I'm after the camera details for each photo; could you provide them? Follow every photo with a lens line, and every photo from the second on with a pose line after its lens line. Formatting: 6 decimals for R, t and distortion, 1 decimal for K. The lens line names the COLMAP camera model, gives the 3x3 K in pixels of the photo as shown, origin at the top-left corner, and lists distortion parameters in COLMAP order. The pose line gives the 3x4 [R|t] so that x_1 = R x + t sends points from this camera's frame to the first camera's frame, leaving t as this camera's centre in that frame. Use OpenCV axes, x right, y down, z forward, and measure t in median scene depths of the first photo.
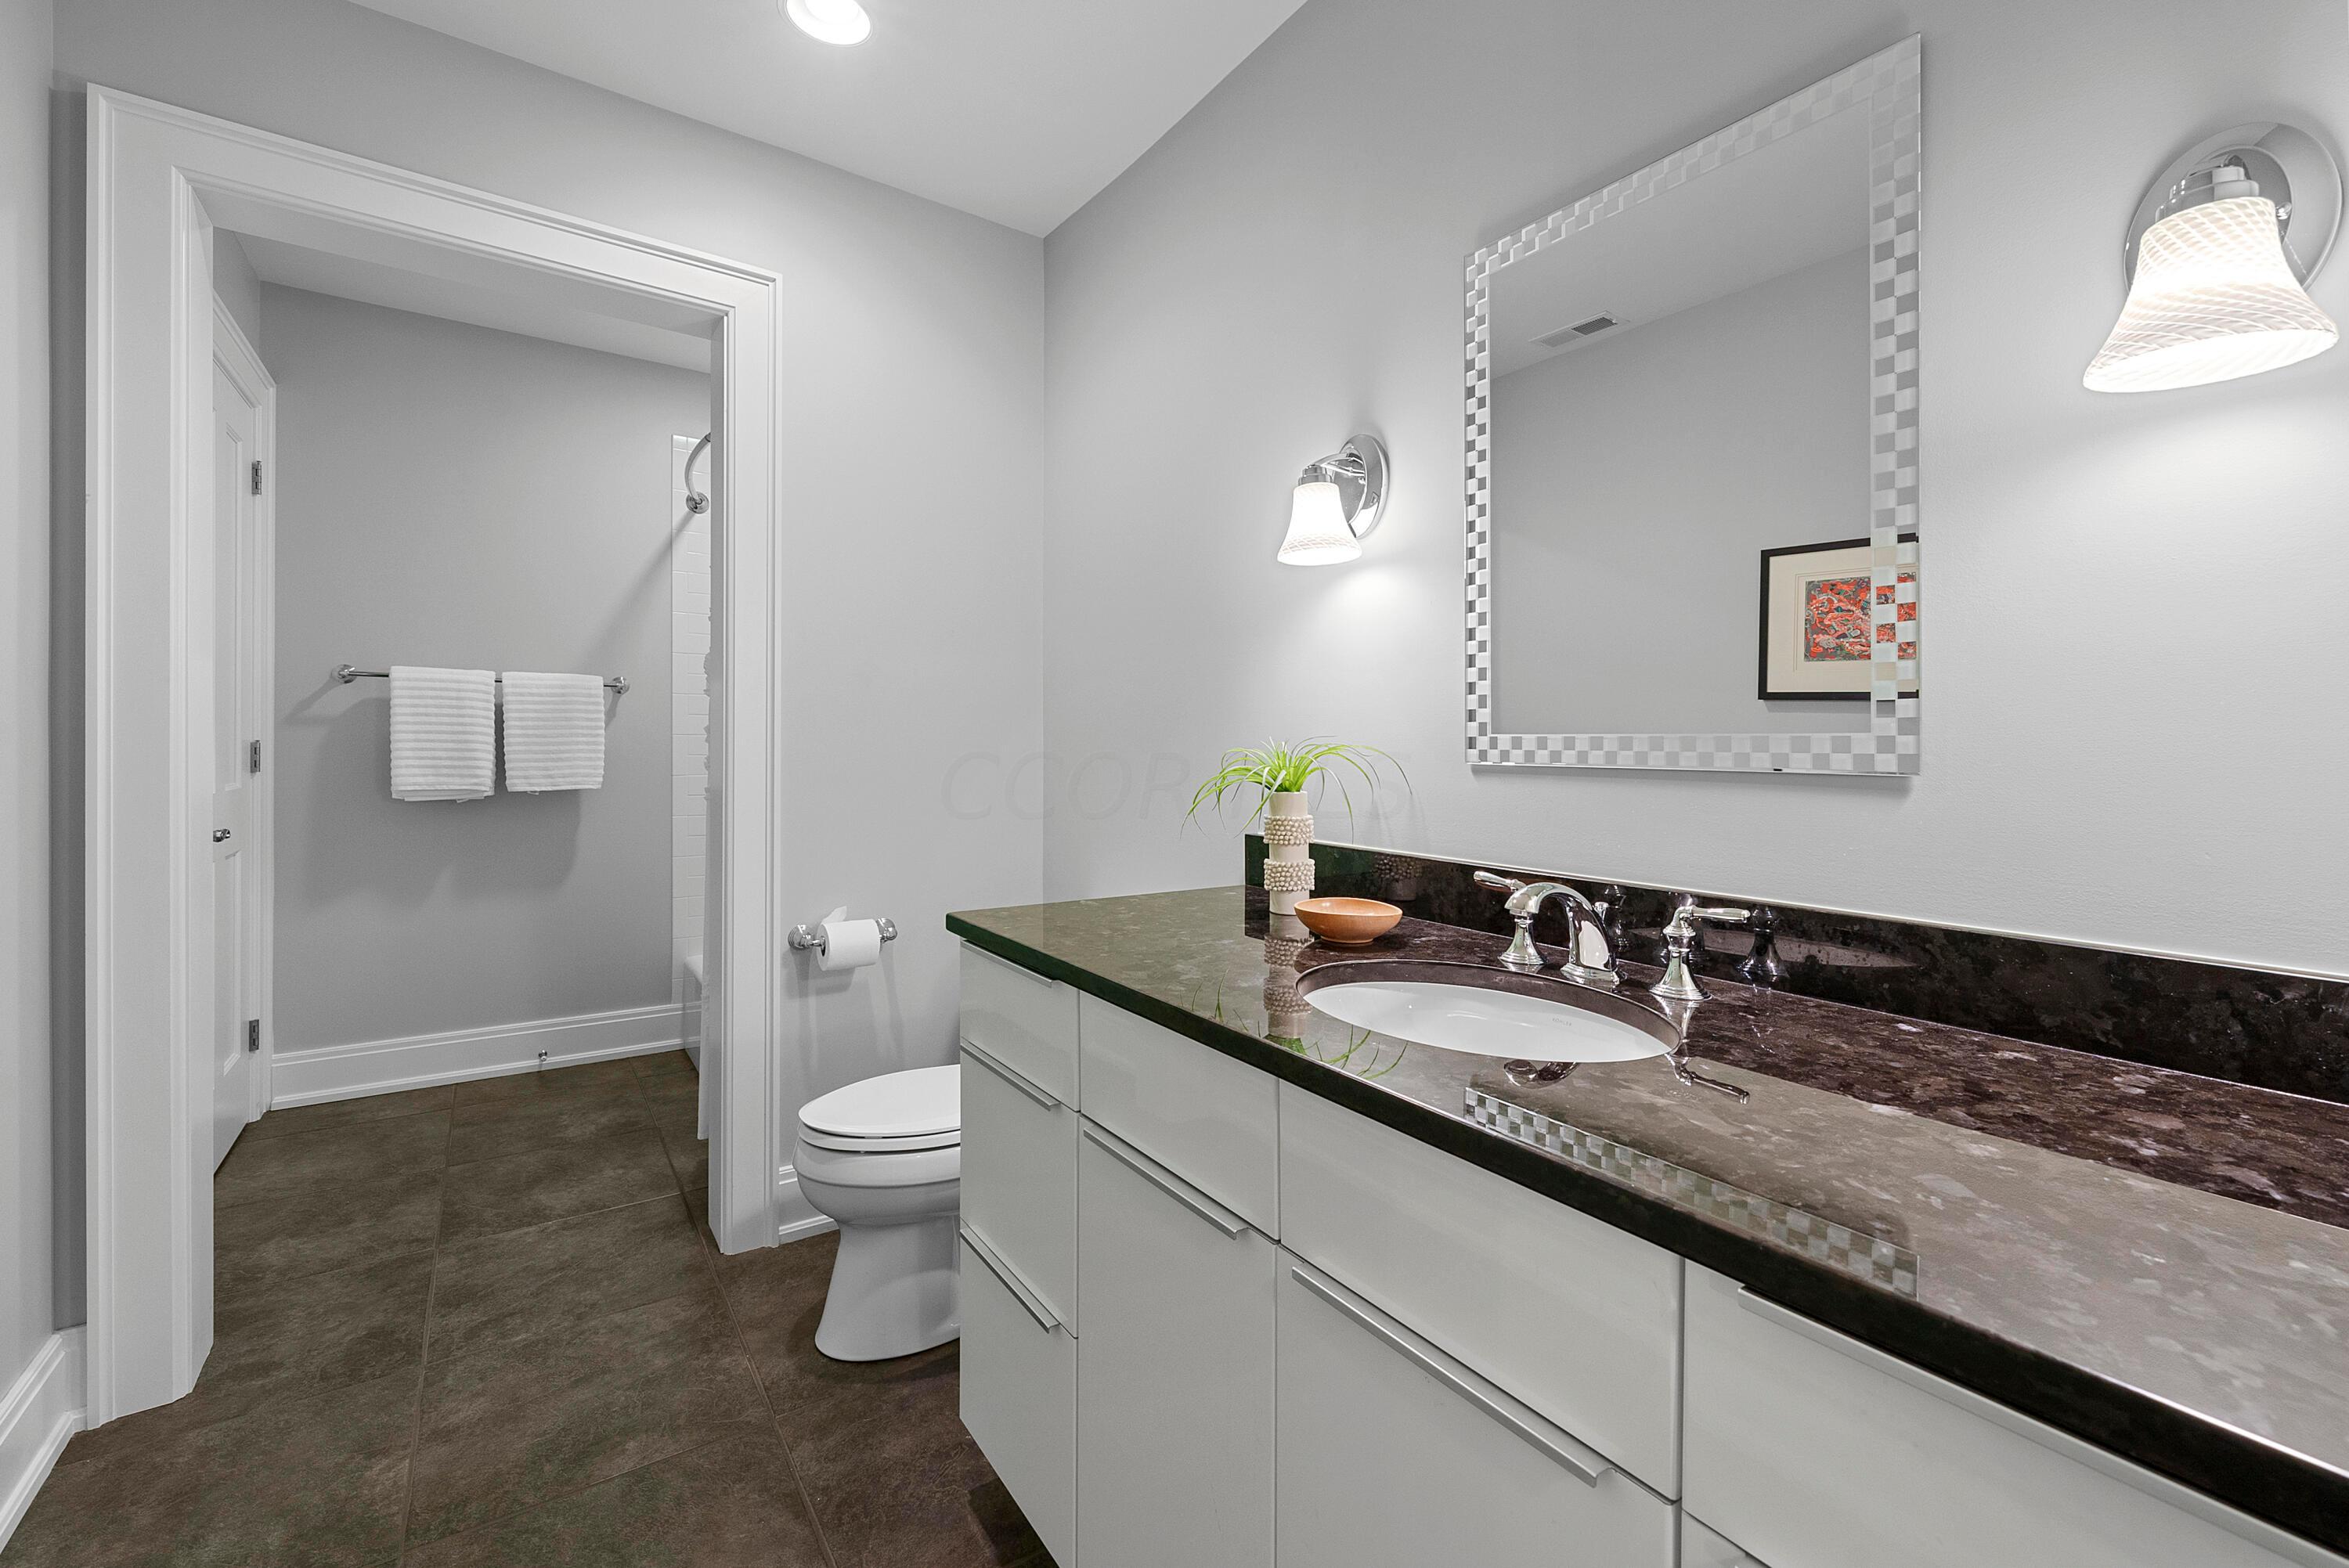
lens RADIAL K [[977.4, 0, 1178.6], [0, 977.4, 771.9], [0, 0, 1]] dist [0.002028, -0.000024]
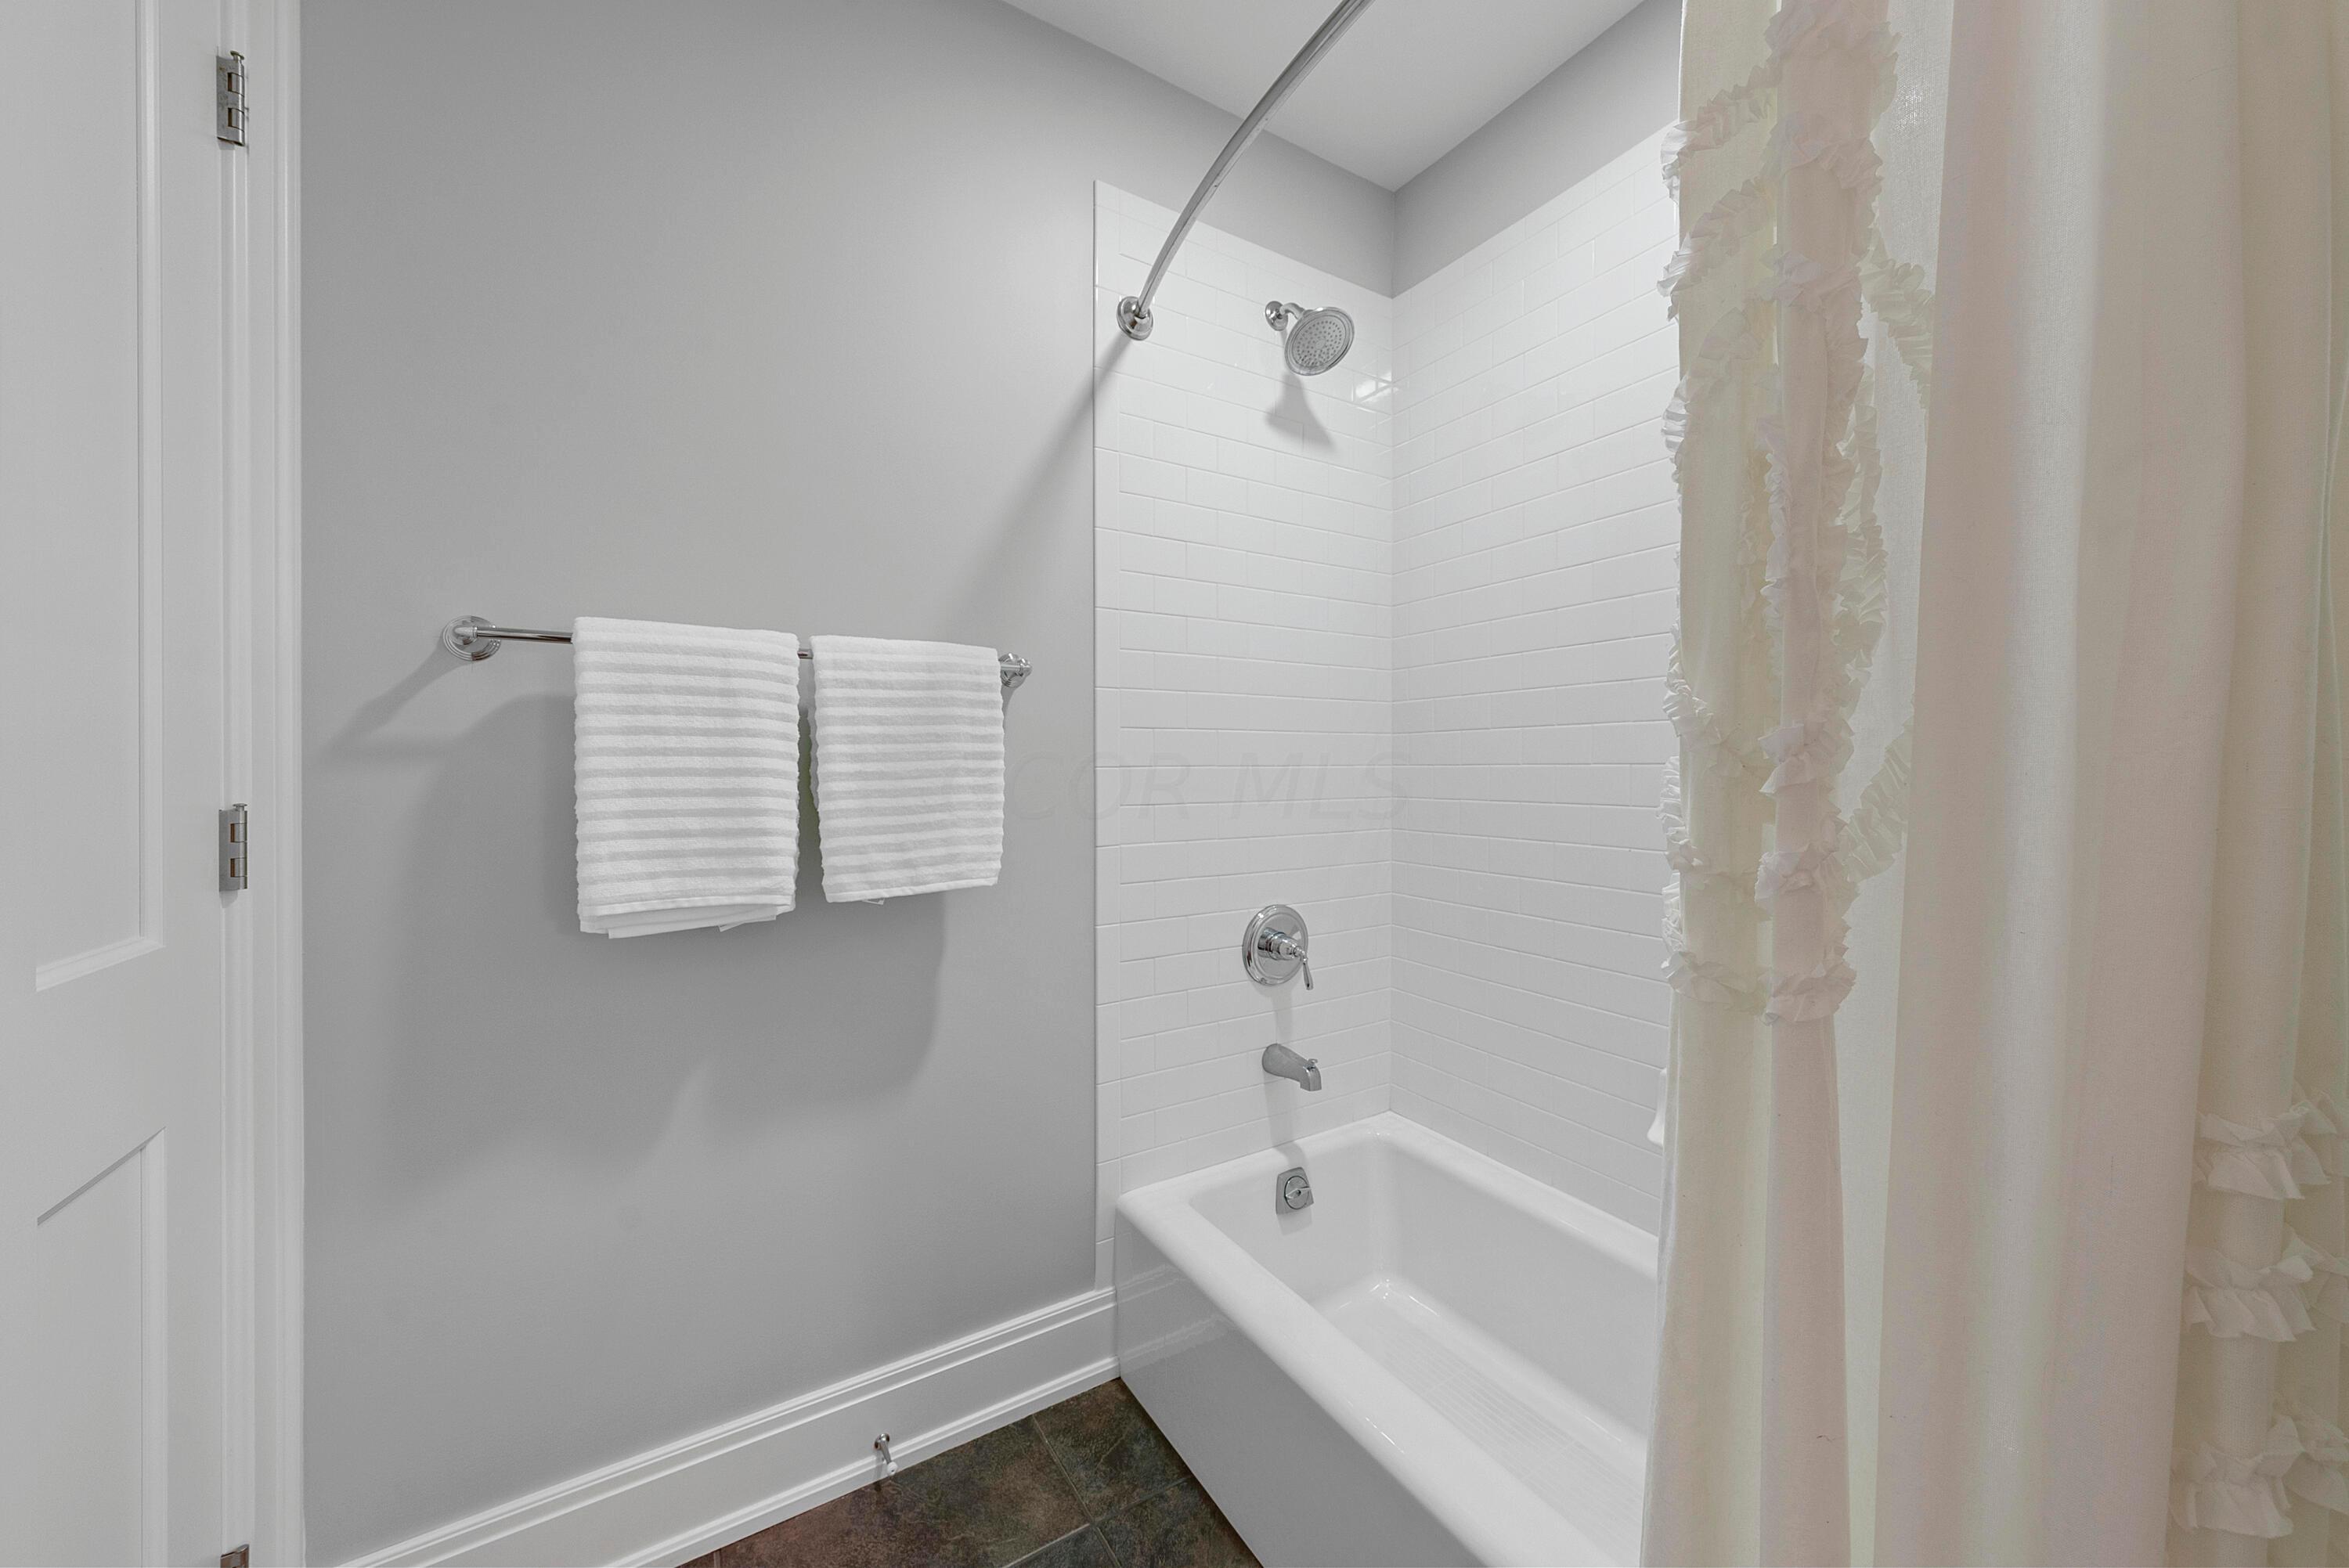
lens RADIAL K [[859.8, 0, 1173.4], [0, 859.8, 779.3], [0, 0, 1]] dist [-0.001154, 0.000137]
pose [[0.997965, -0.016029, -0.061720, -0.506388], [0.015275, 0.999803, -0.012678, -0.028978], [0.061911, 0.011710, 0.998013, 0.623120]]
